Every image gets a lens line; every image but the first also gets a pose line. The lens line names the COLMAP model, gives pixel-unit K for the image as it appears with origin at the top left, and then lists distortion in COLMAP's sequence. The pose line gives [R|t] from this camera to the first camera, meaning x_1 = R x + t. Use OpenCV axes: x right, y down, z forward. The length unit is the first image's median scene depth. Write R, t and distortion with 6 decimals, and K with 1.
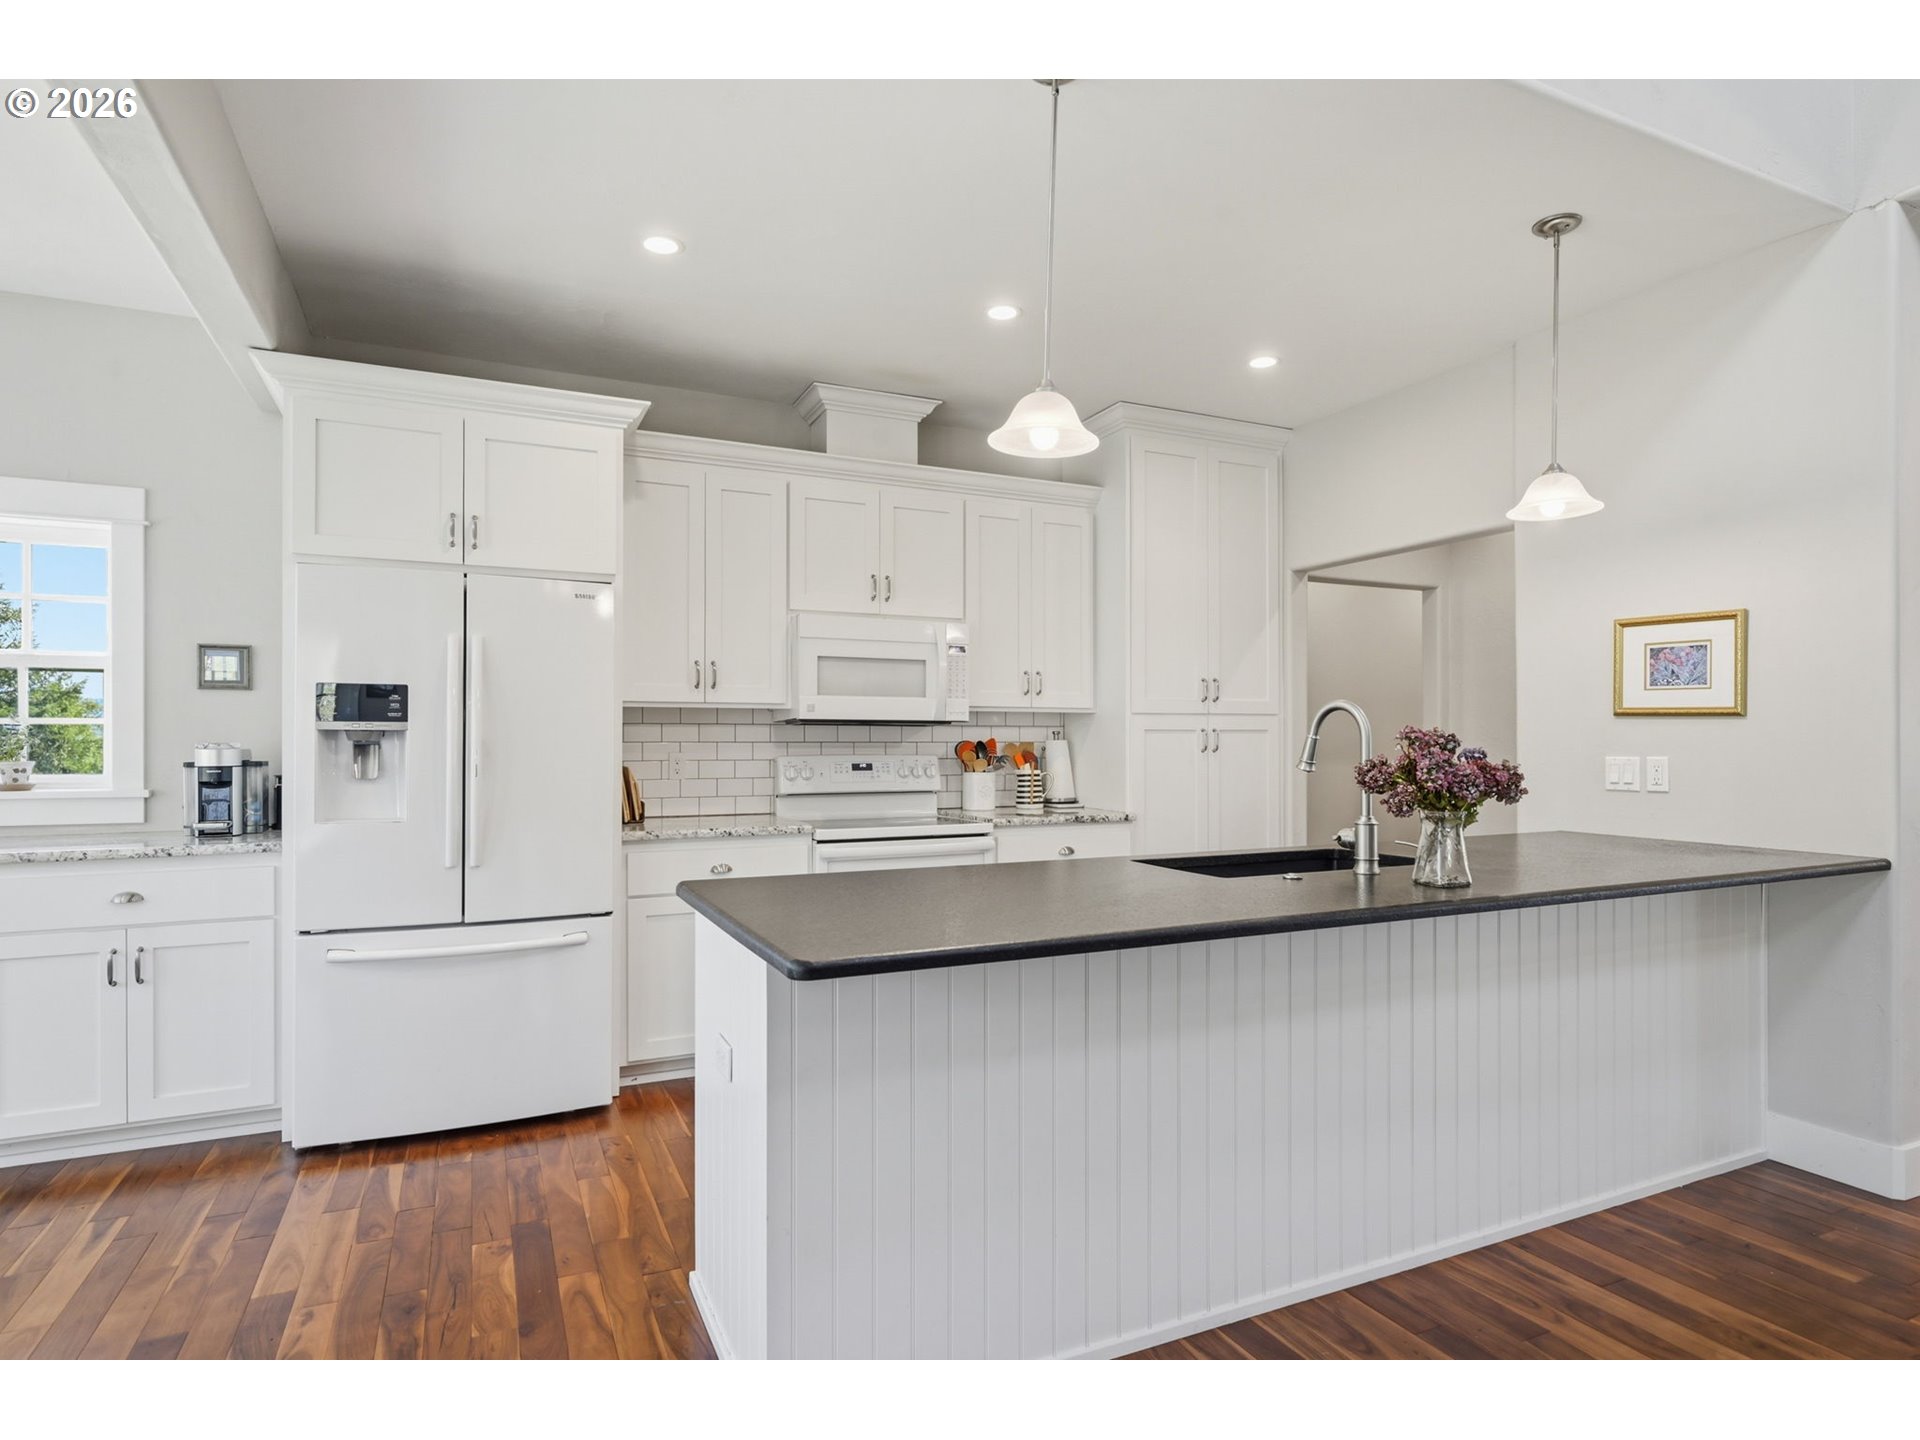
lens RADIAL K [[1029.7, 0, 960.0], [0, 1029.7, 720.0], [0, 0, 1]] dist [-0.000130, 0.000119]
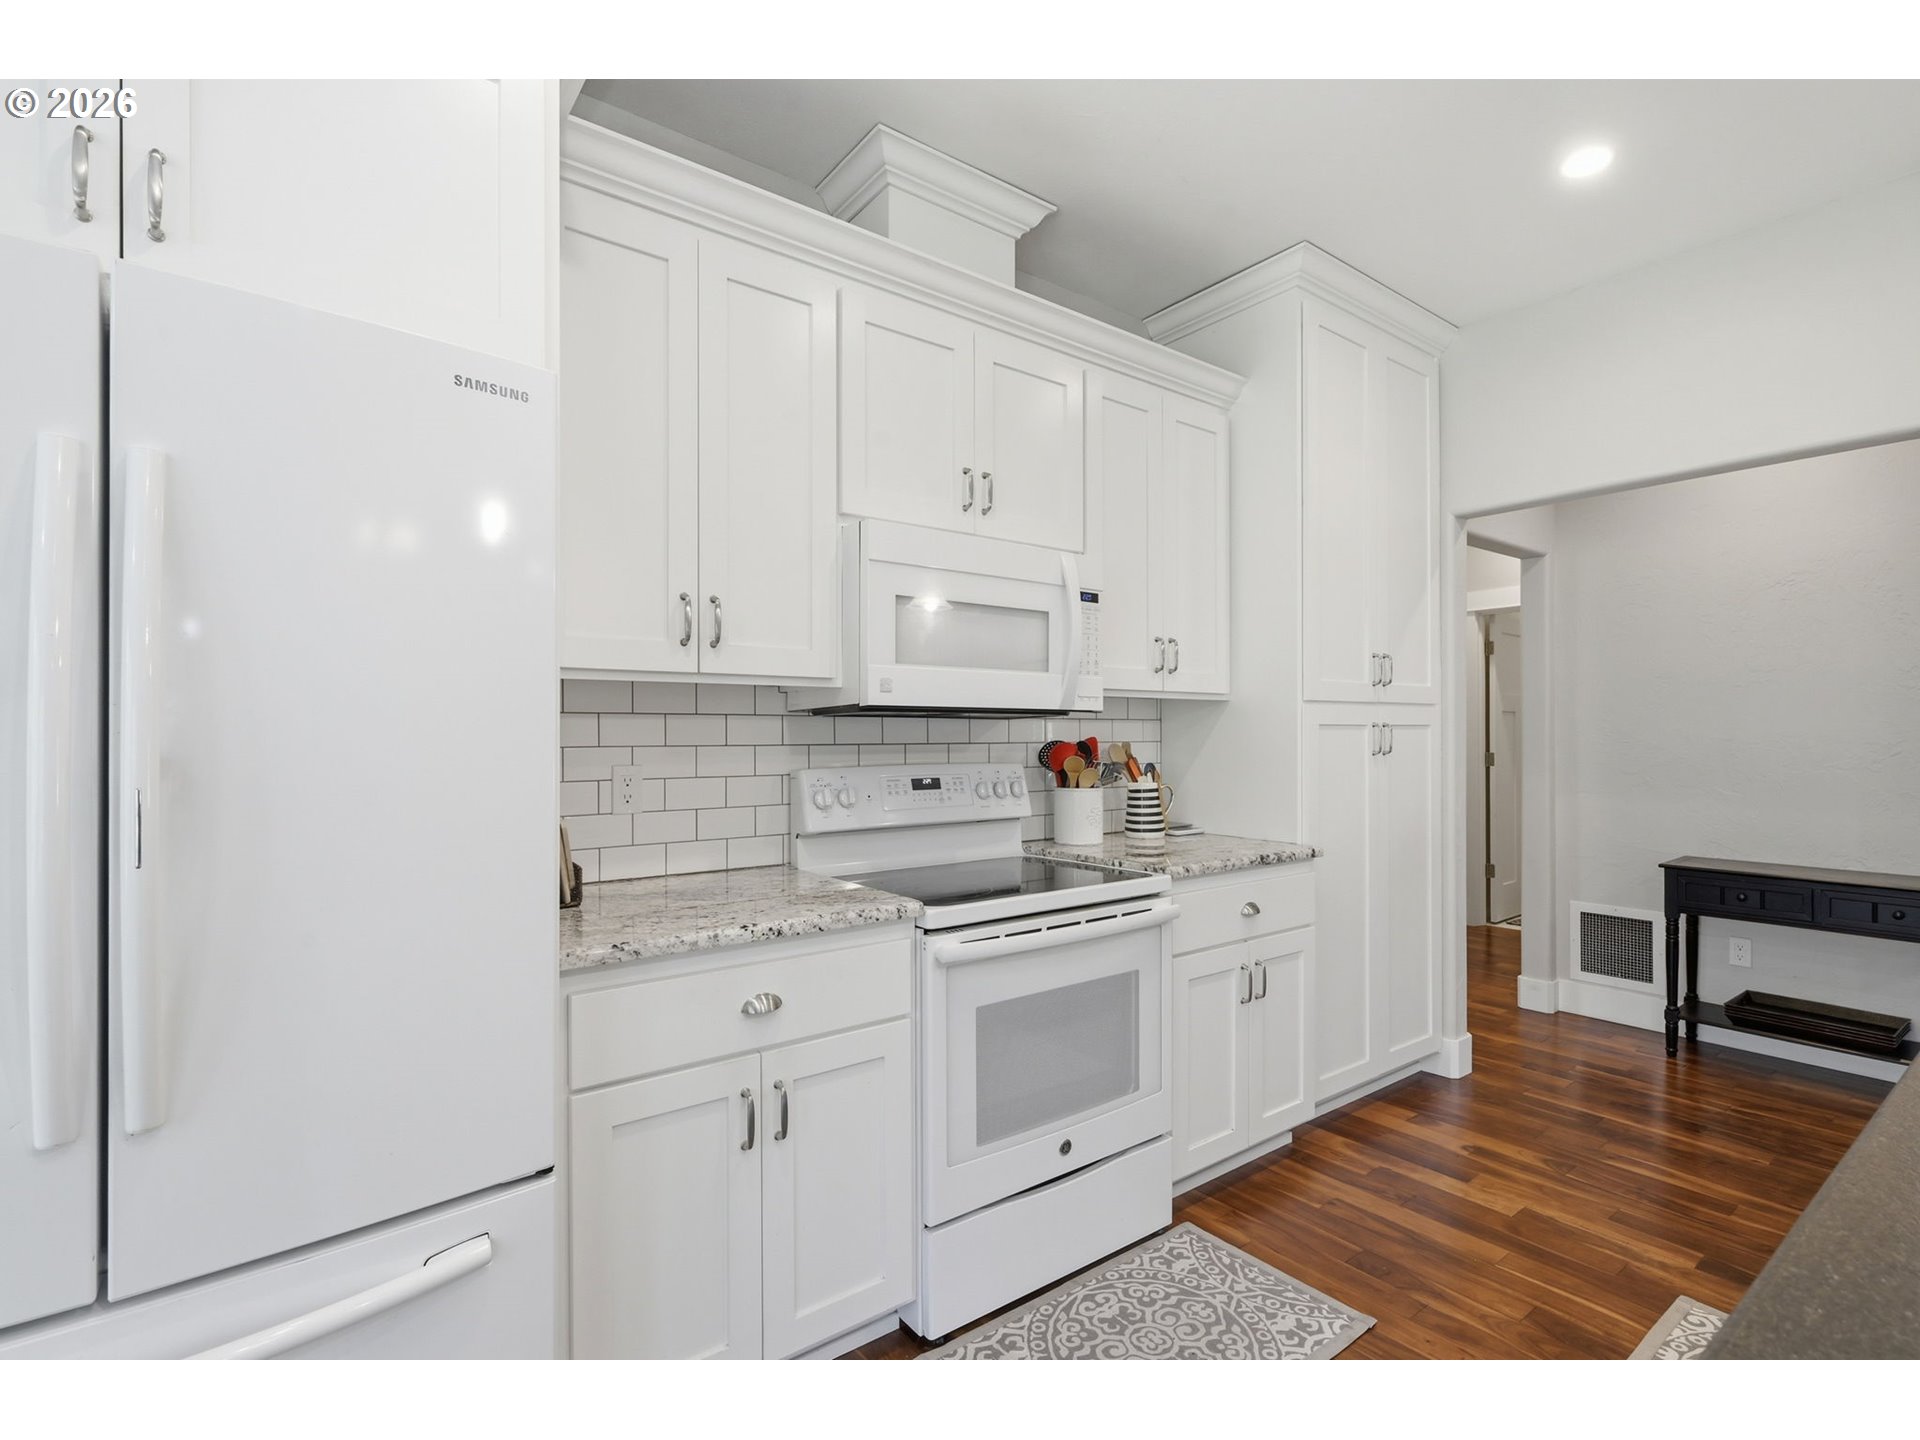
lens RADIAL K [[903.5, 0, 960.0], [0, 903.5, 720.0], [0, 0, 1]] dist [0.010856, -0.000784]
pose [[0.976751, 0.001081, 0.214375, -0.197461], [-0.002165, 0.999986, 0.004821, 0.004255], [-0.214367, -0.005173, 0.976739, 0.469811]]
